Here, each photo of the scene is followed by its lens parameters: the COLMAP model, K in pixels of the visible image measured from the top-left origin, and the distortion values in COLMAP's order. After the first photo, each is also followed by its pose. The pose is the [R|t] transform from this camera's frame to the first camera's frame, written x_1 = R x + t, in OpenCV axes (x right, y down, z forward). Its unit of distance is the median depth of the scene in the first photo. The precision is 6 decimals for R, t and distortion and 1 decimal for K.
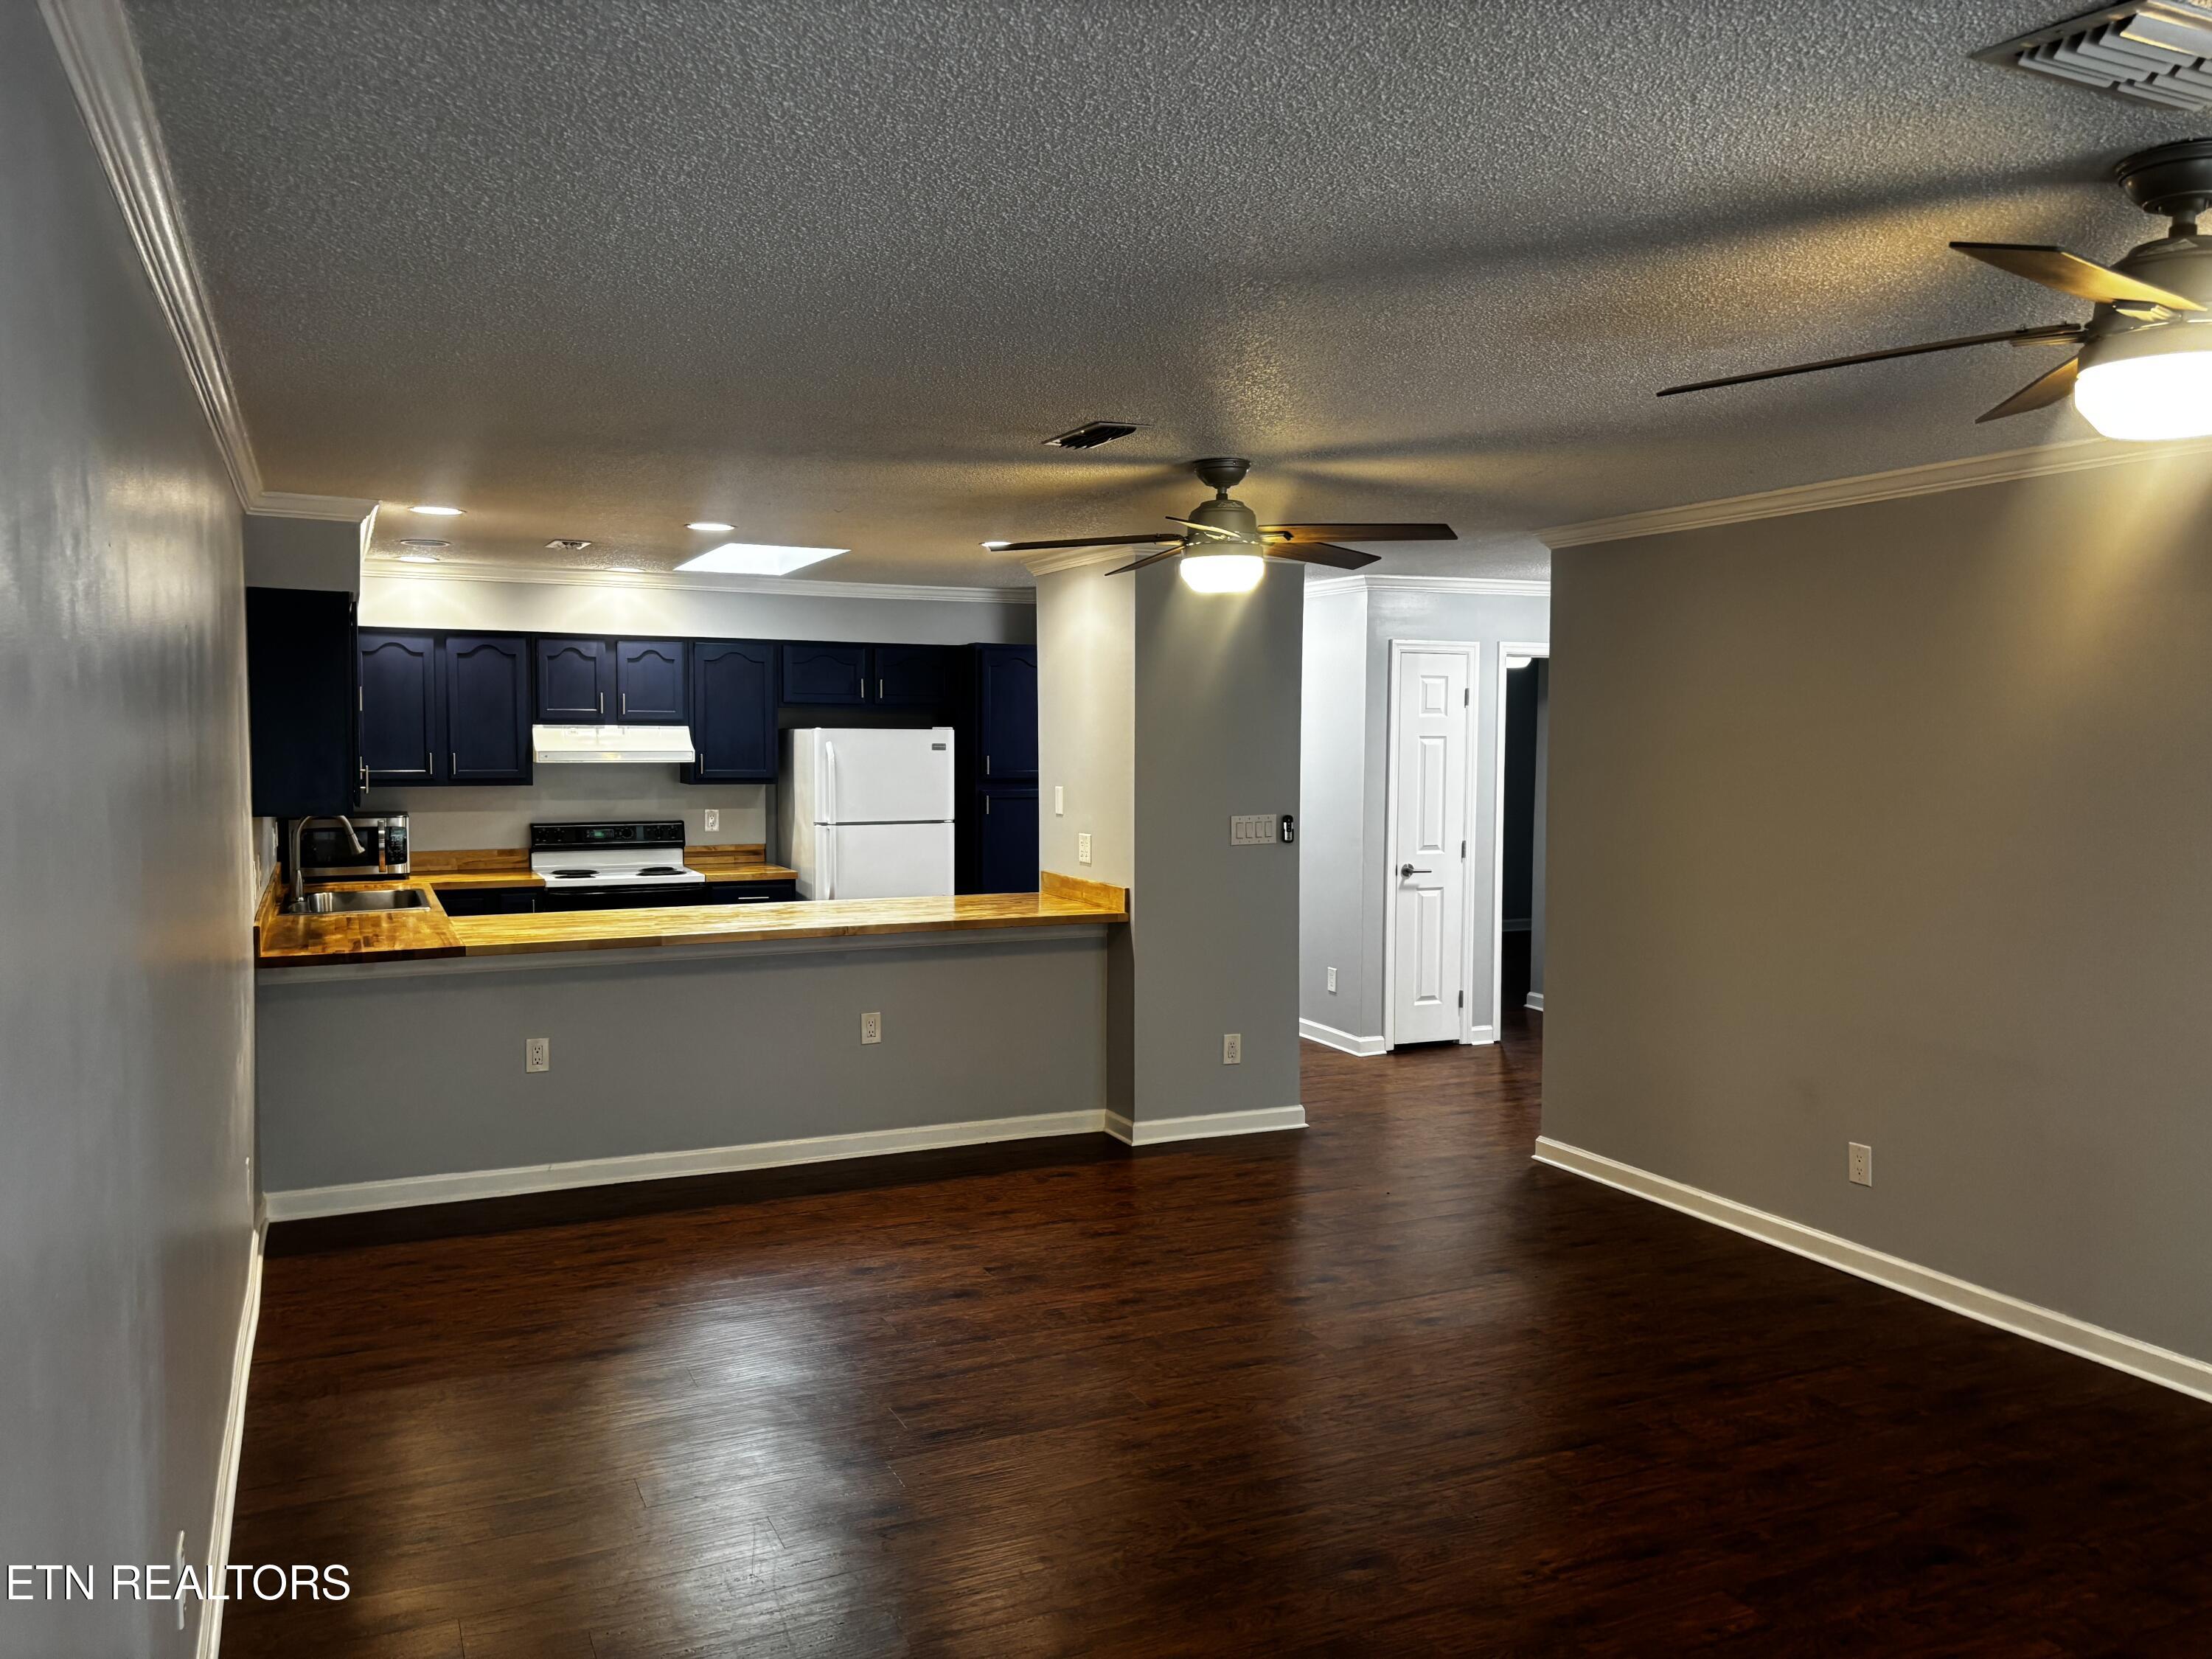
lens RADIAL K [[1685.9, 0, 1106.0], [0, 1685.9, 829.5], [0, 0, 1]] dist [0.084942, -0.145432]
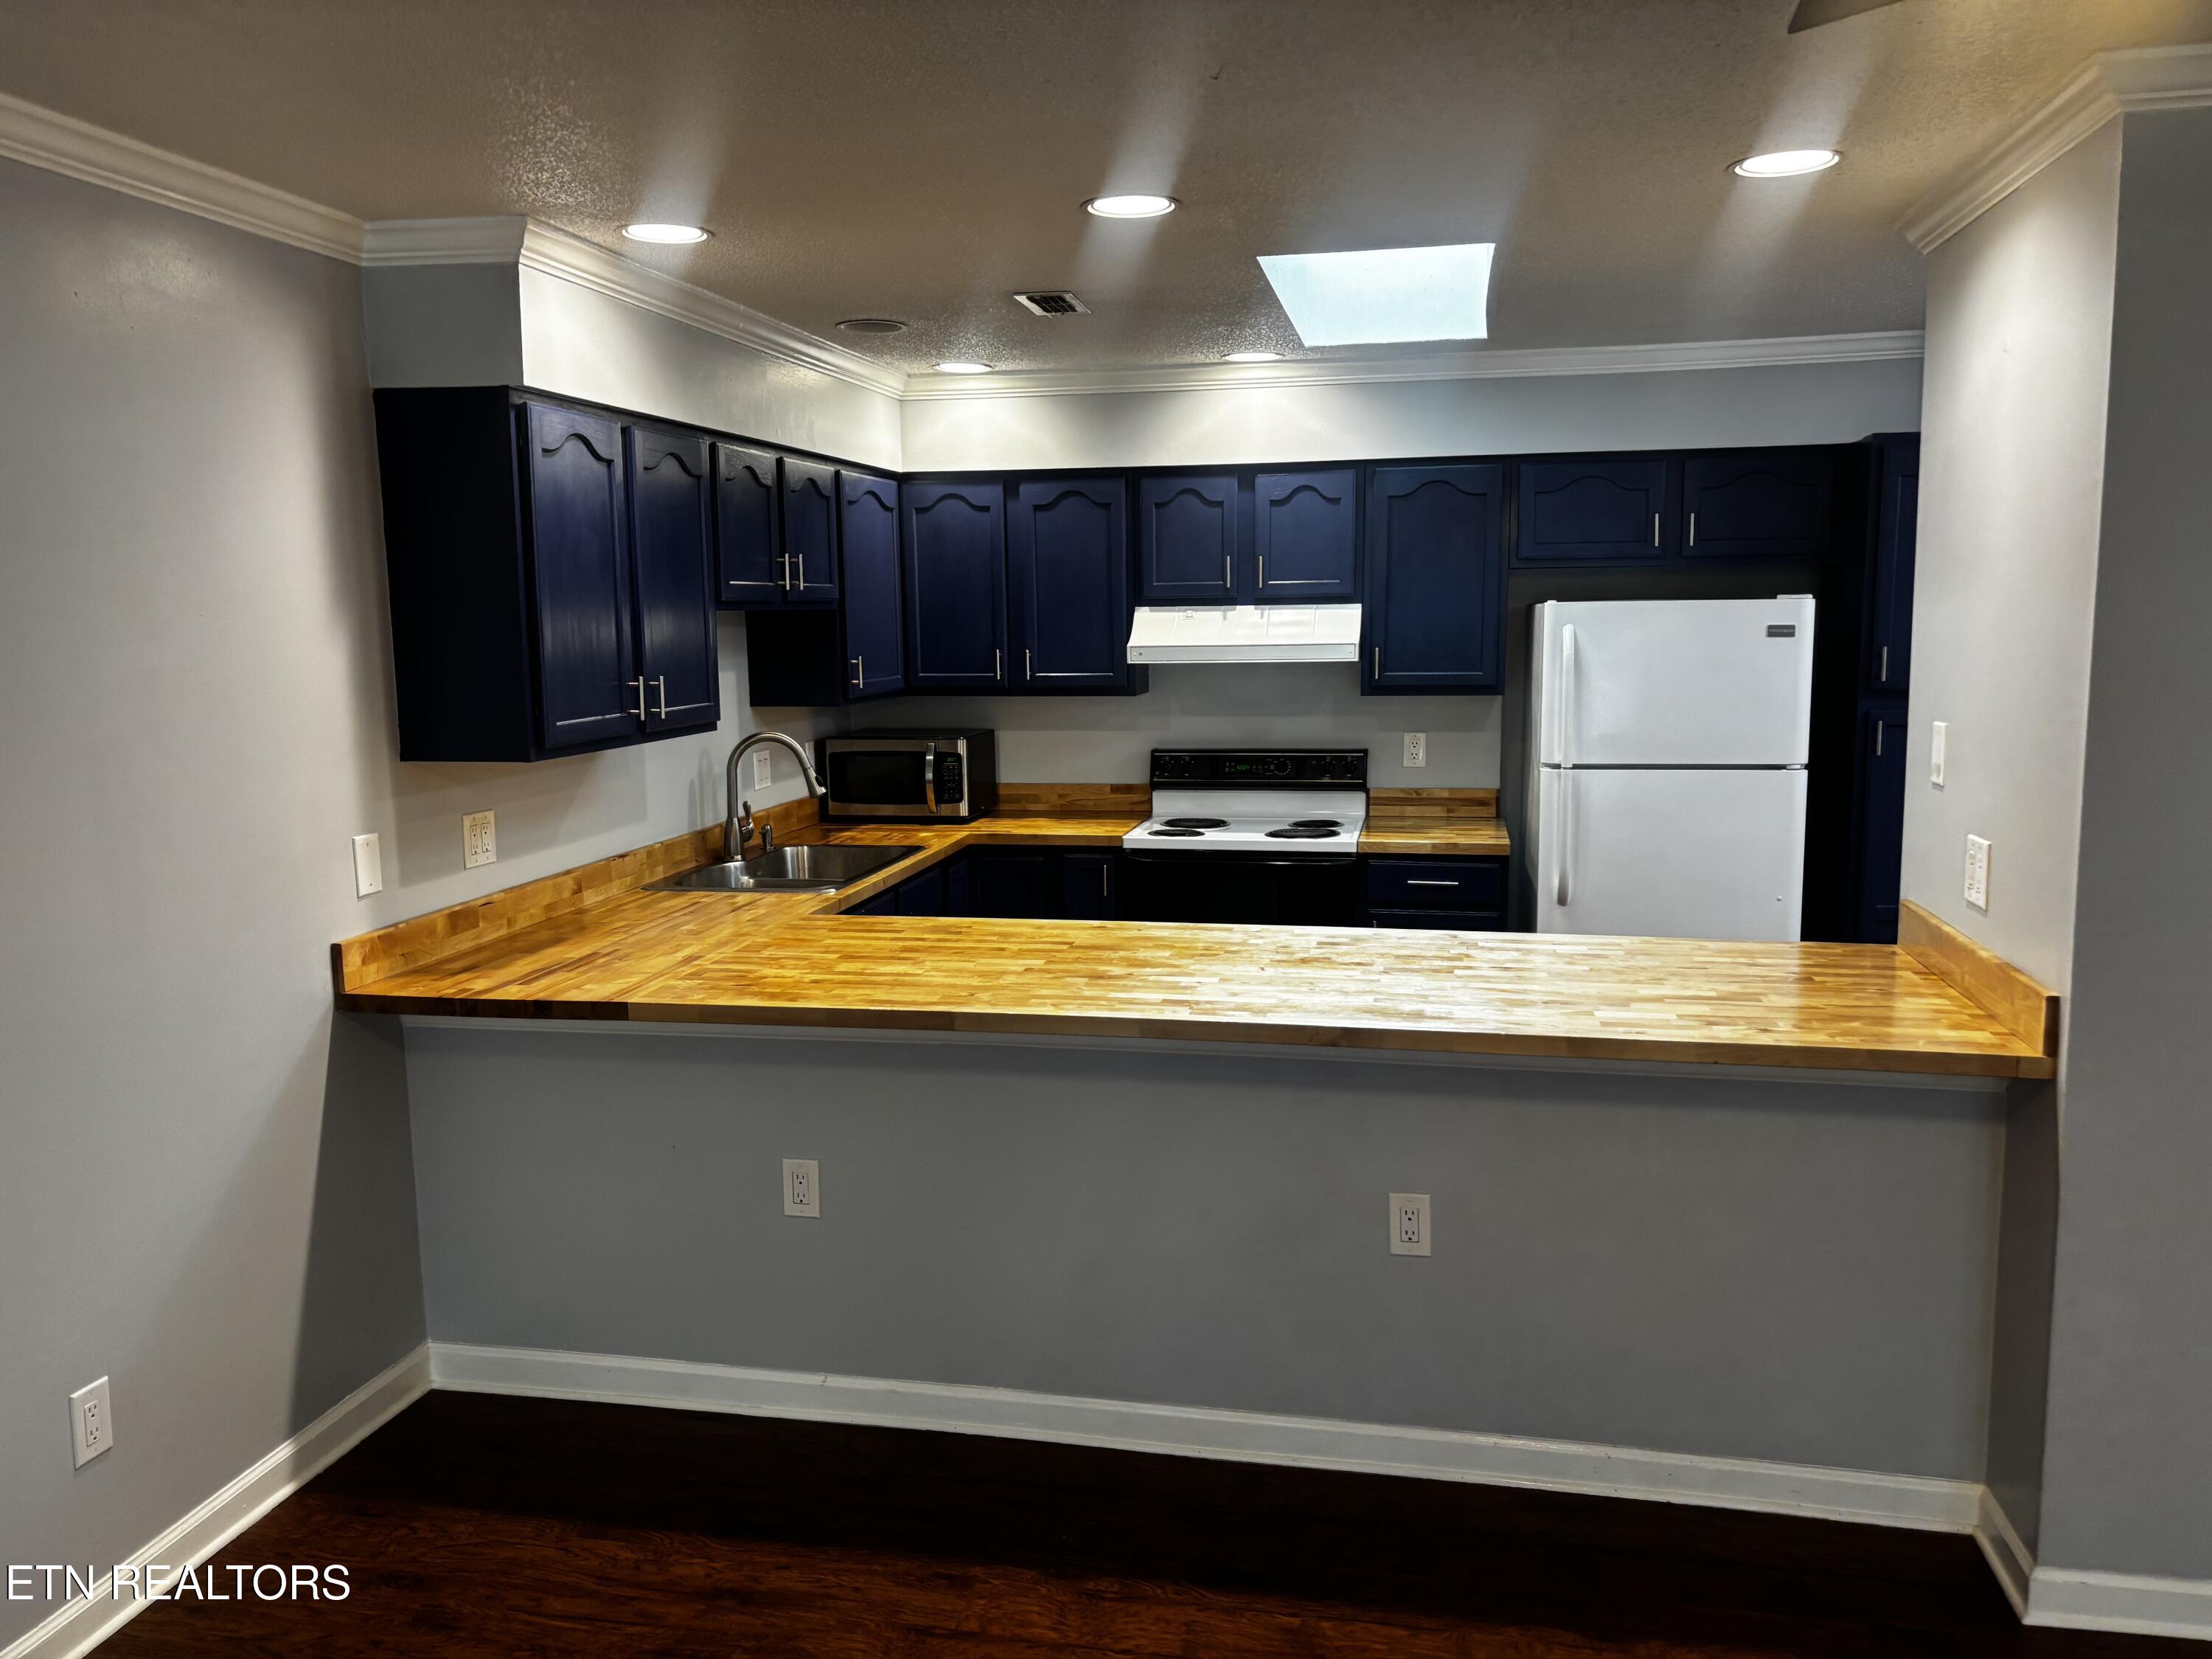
lens RADIAL K [[1677.0, 0, 1091.8], [0, 1677.0, 835.9], [0, 0, 1]] dist [0.114945, -0.147957]
pose [[0.803809, 0.065935, -0.591222, 0.054661], [-0.020241, 0.996295, 0.083590, -0.025909], [0.594543, -0.055223, 0.802165, 0.443238]]
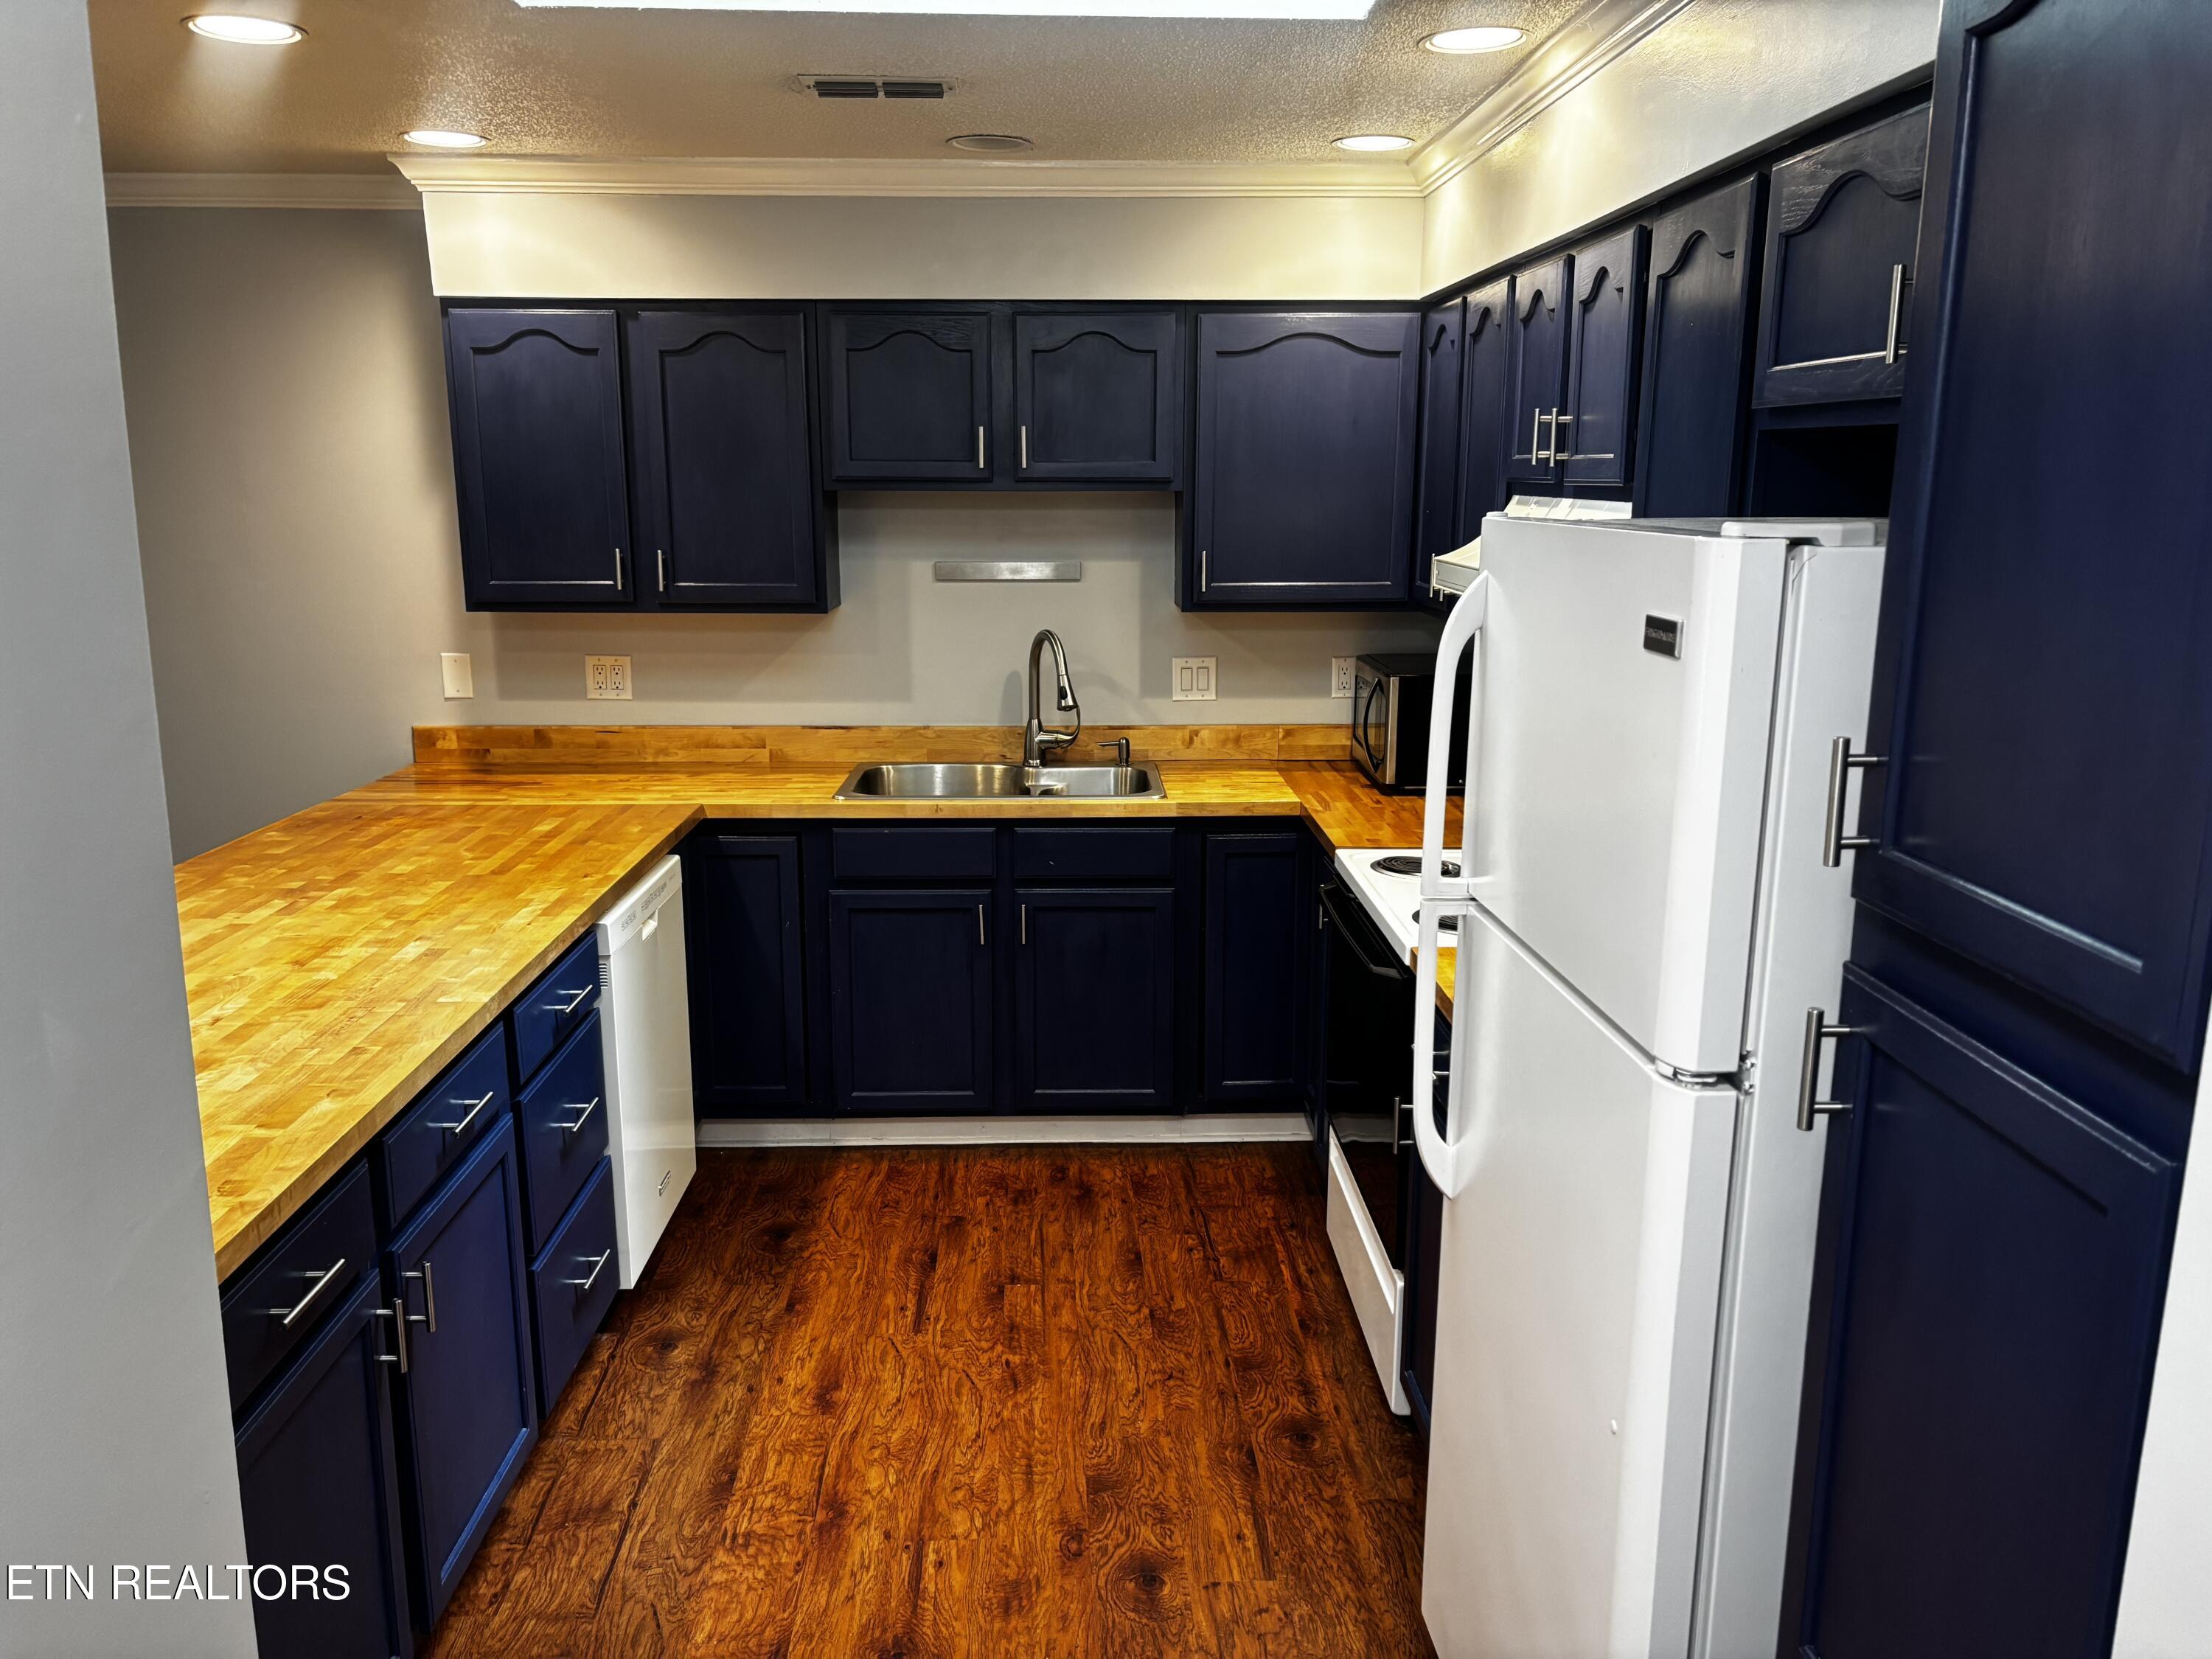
lens RADIAL K [[1681.5, 0, 1097.2], [0, 1681.5, 884.1], [0, 0, 1]] dist [-0.039619, 0.001509]
pose [[-0.394931, 0.208651, -0.894704, 0.088862], [-0.064166, 0.965226, 0.253420, -0.067056], [0.916467, 0.157493, -0.367809, 1.076542]]
